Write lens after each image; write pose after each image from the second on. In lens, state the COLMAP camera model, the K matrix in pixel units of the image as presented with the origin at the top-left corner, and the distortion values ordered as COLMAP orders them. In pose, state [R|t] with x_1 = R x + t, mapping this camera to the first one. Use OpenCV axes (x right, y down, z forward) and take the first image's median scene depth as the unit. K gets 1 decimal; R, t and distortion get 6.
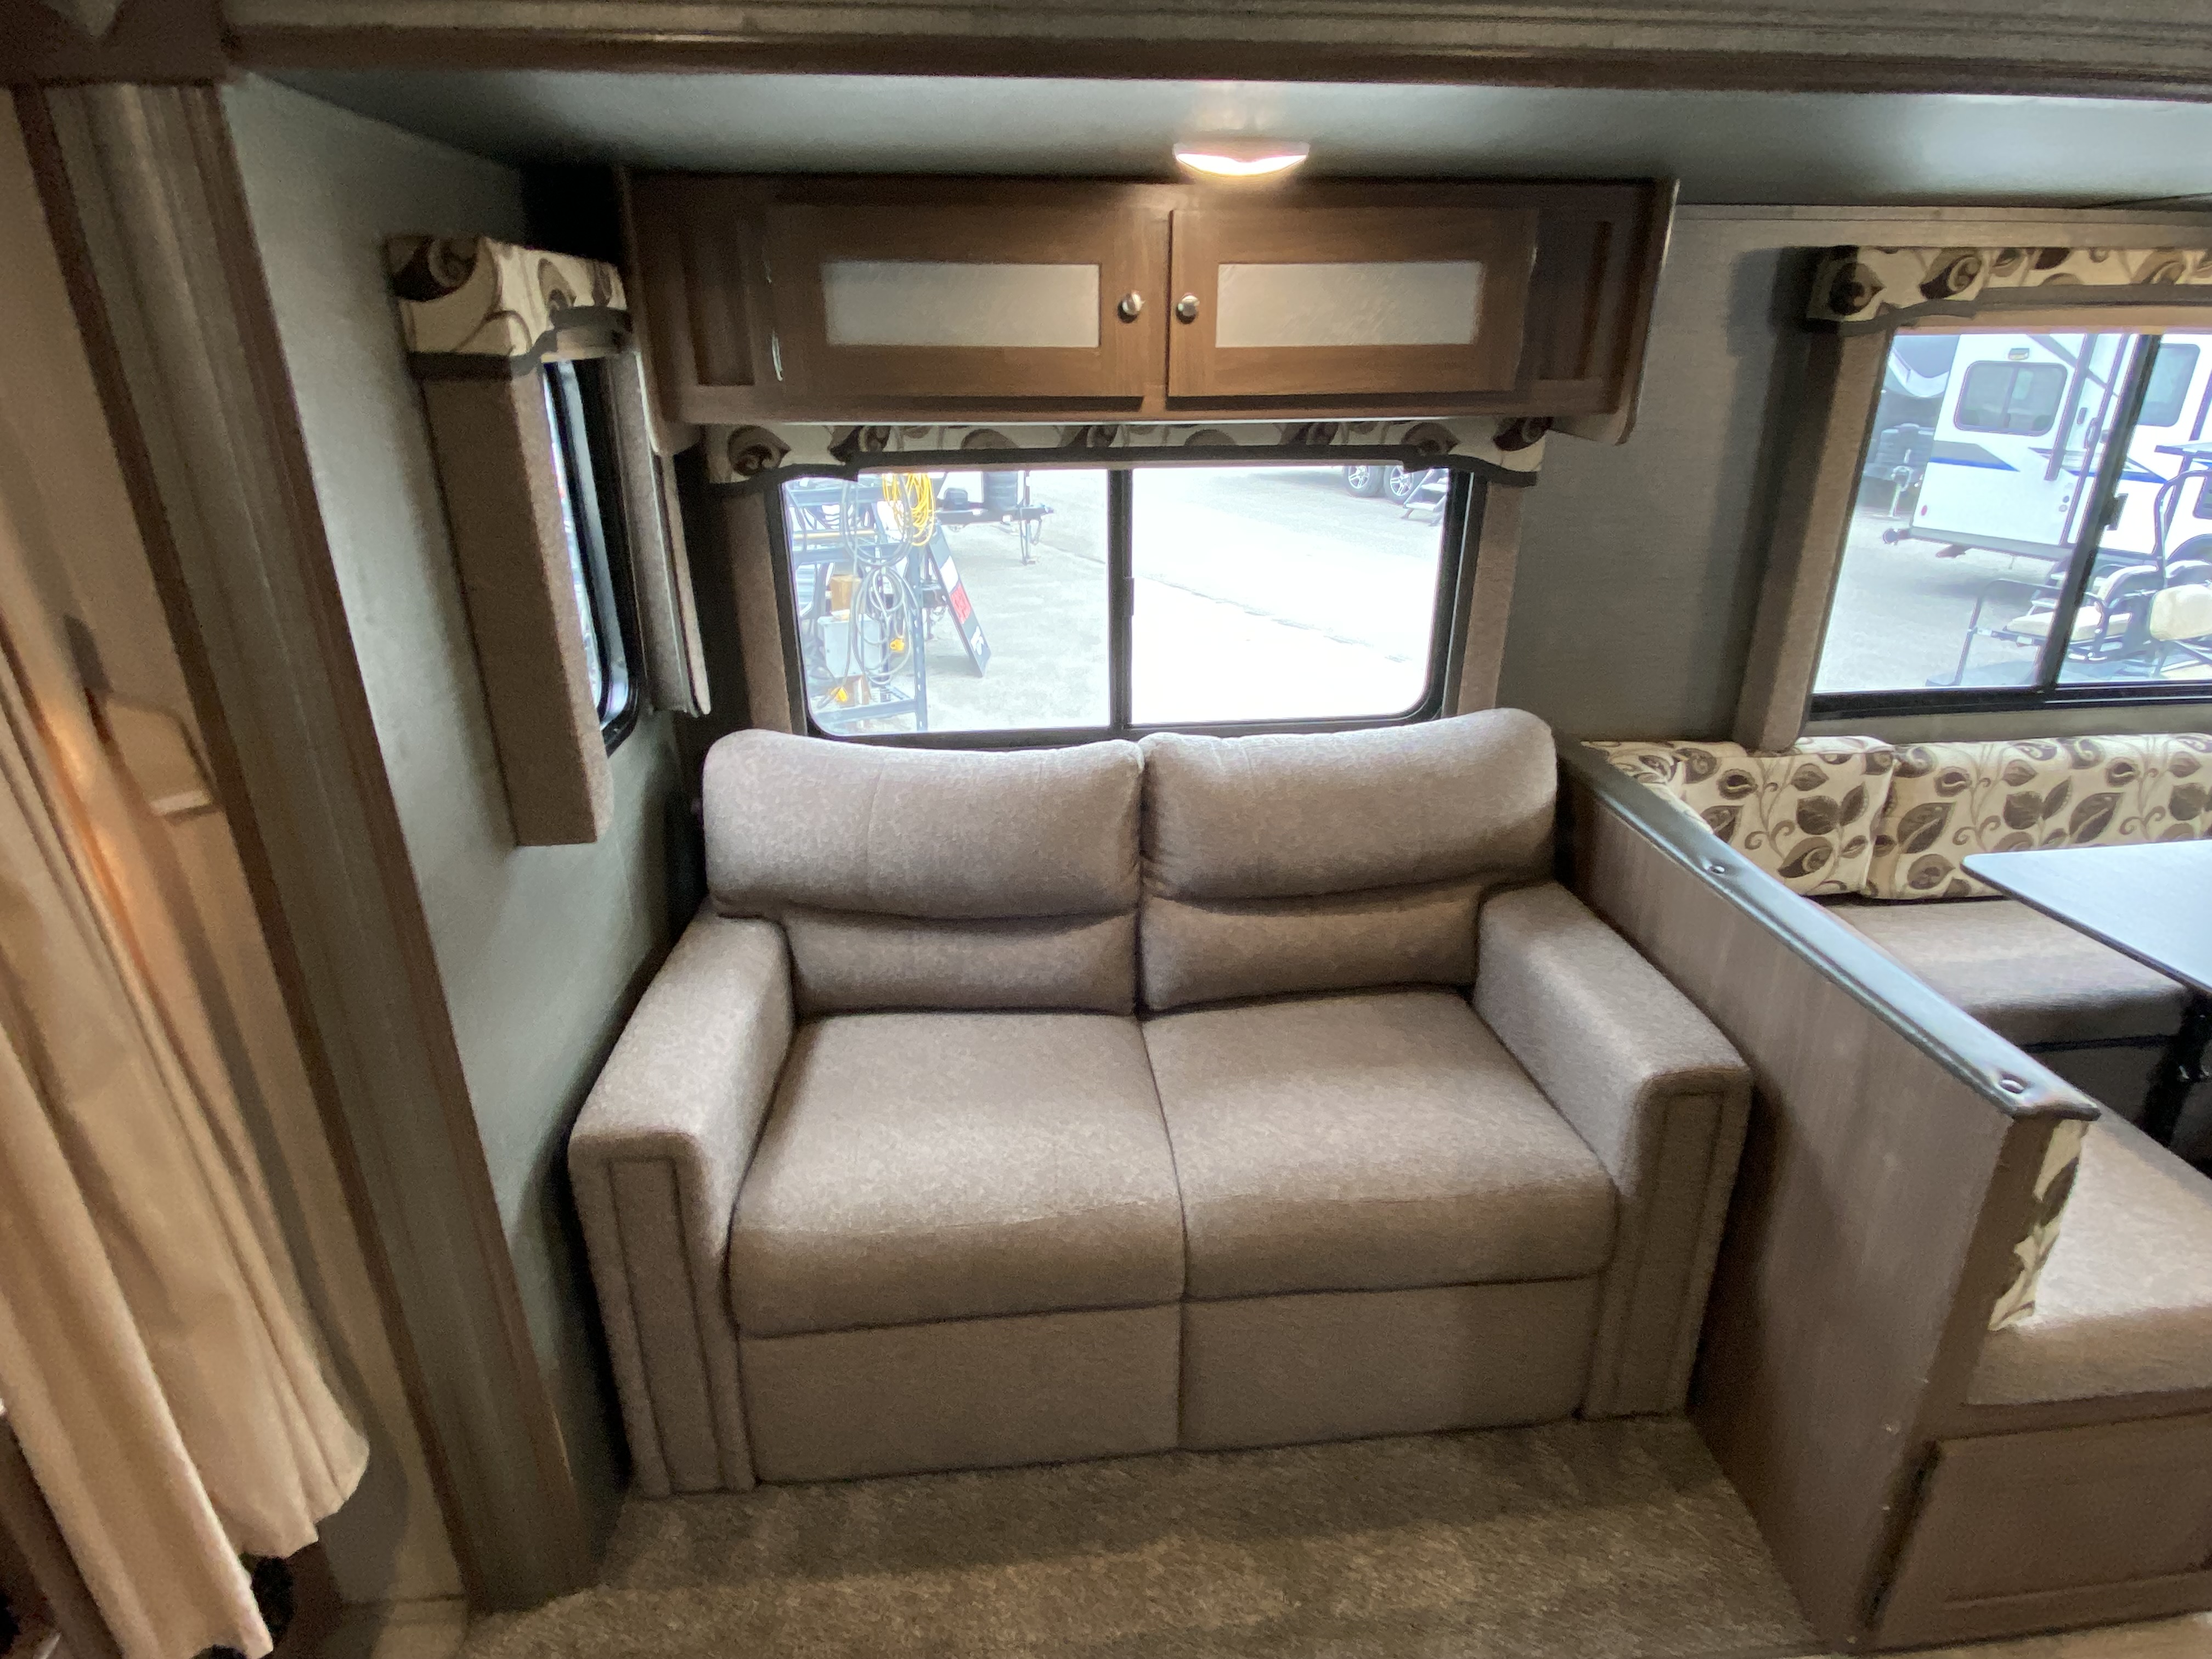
lens RADIAL K [[1182.6, 0, 1121.4], [0, 1182.6, 827.9], [0, 0, 1]] dist [0.022930, -0.023362]
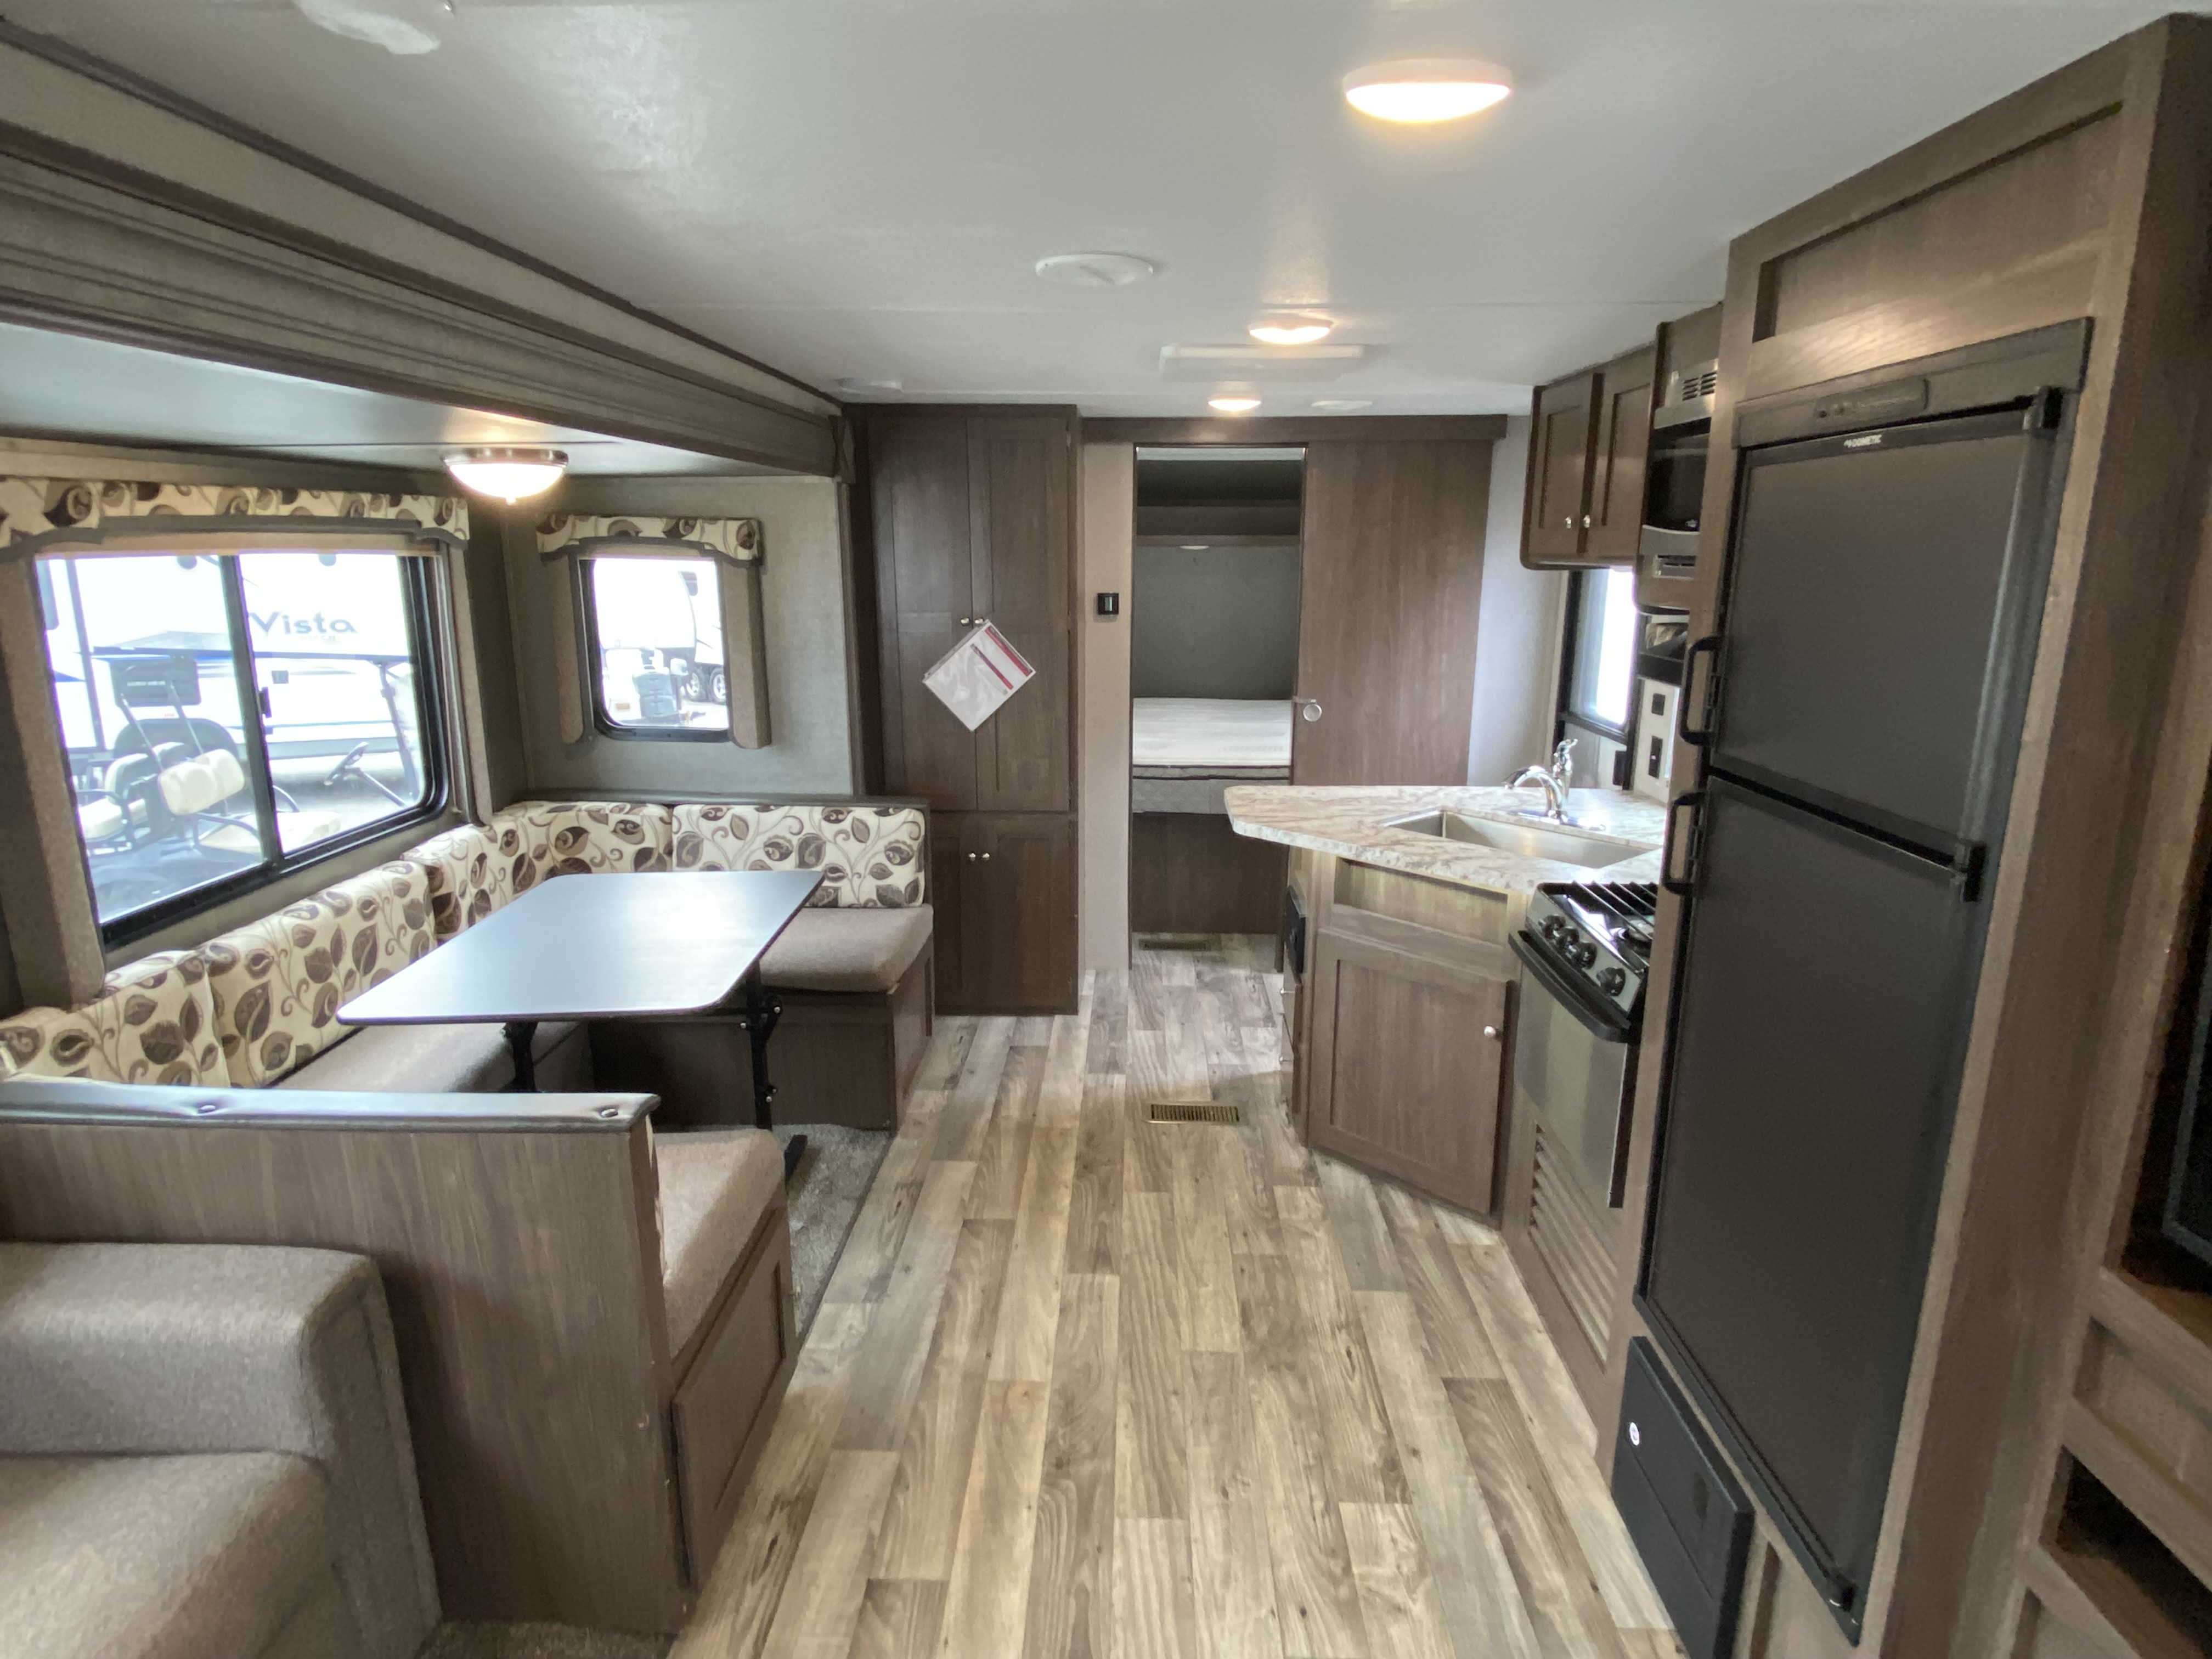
lens RADIAL K [[1182.6, 0, 1104.9], [0, 1182.6, 828.0], [0, 0, 1]] dist [0.022930, -0.023362]
pose [[0.114976, -0.227151, 0.967049, -0.204249], [0.374462, 0.911599, 0.169605, -0.046691], [-0.920086, 0.342622, 0.189872, 0.077643]]
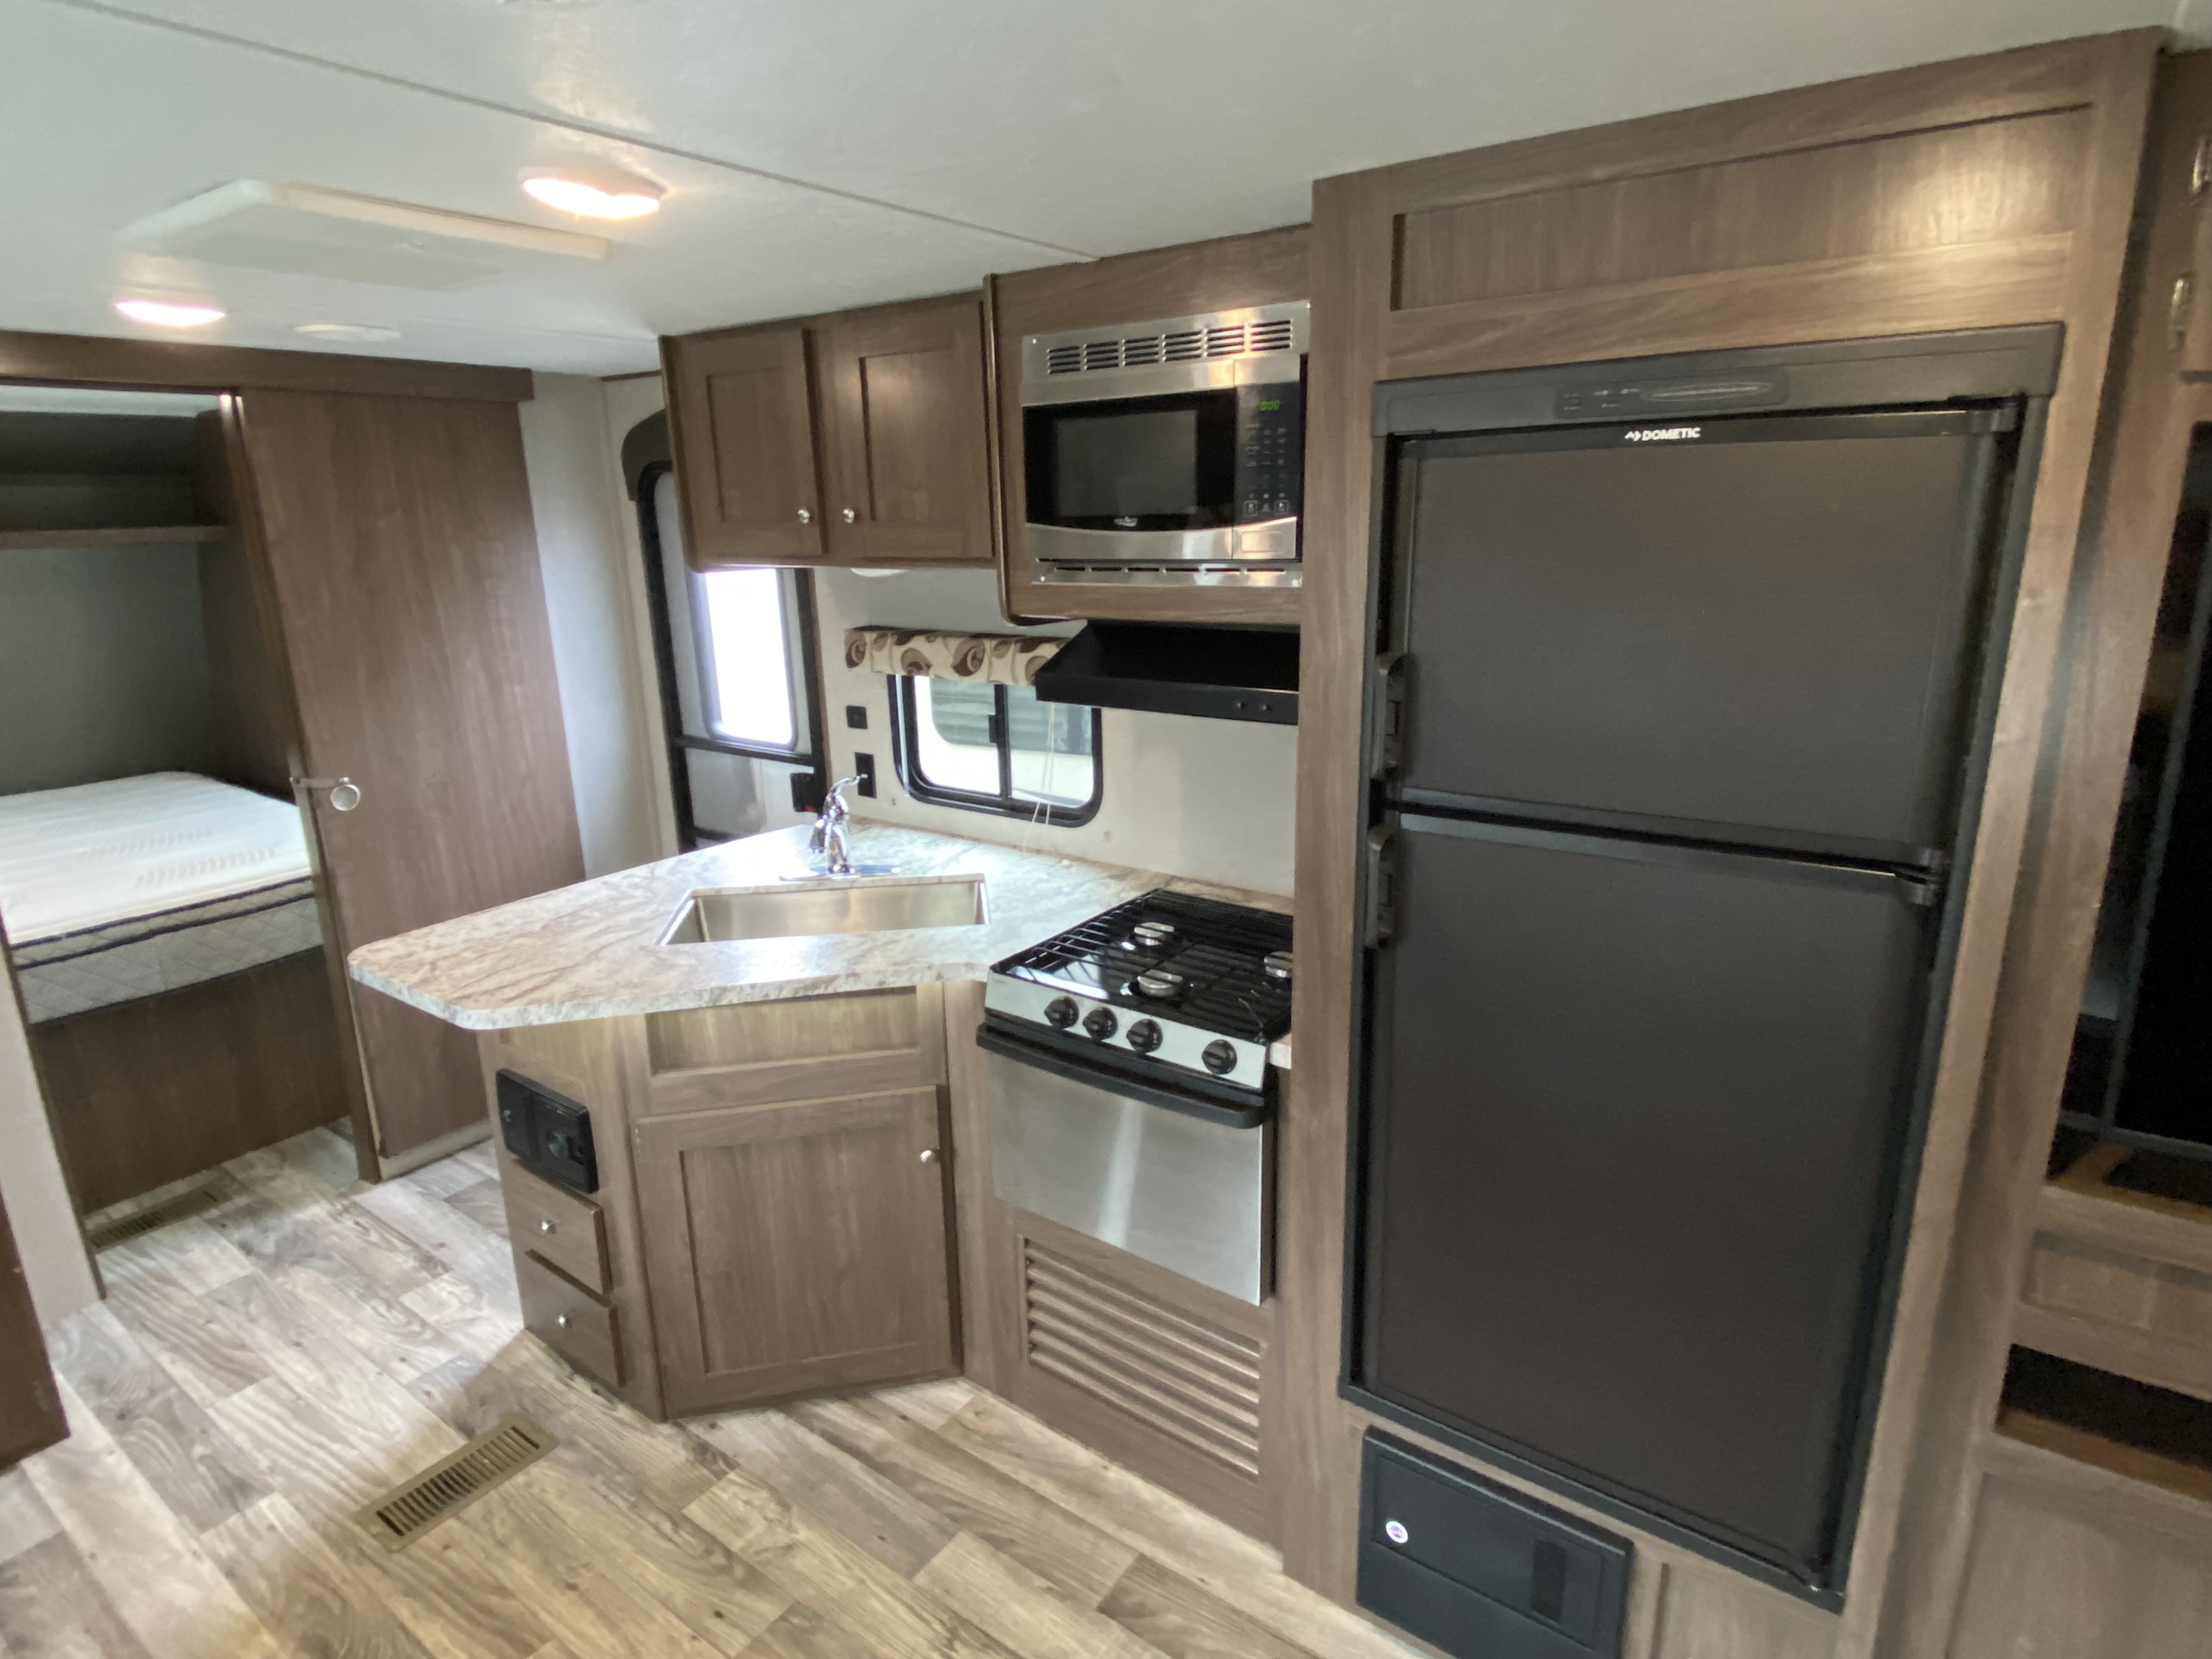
lens RADIAL K [[1182.6, 0, 1104.7], [0, 1182.6, 826.4], [0, 0, 1]] dist [0.022930, -0.023362]
pose [[-0.762969, -0.149299, 0.628958, 0.282358], [0.263053, 0.817057, 0.513050, -0.177846], [-0.590493, 0.556891, -0.584116, 0.339770]]
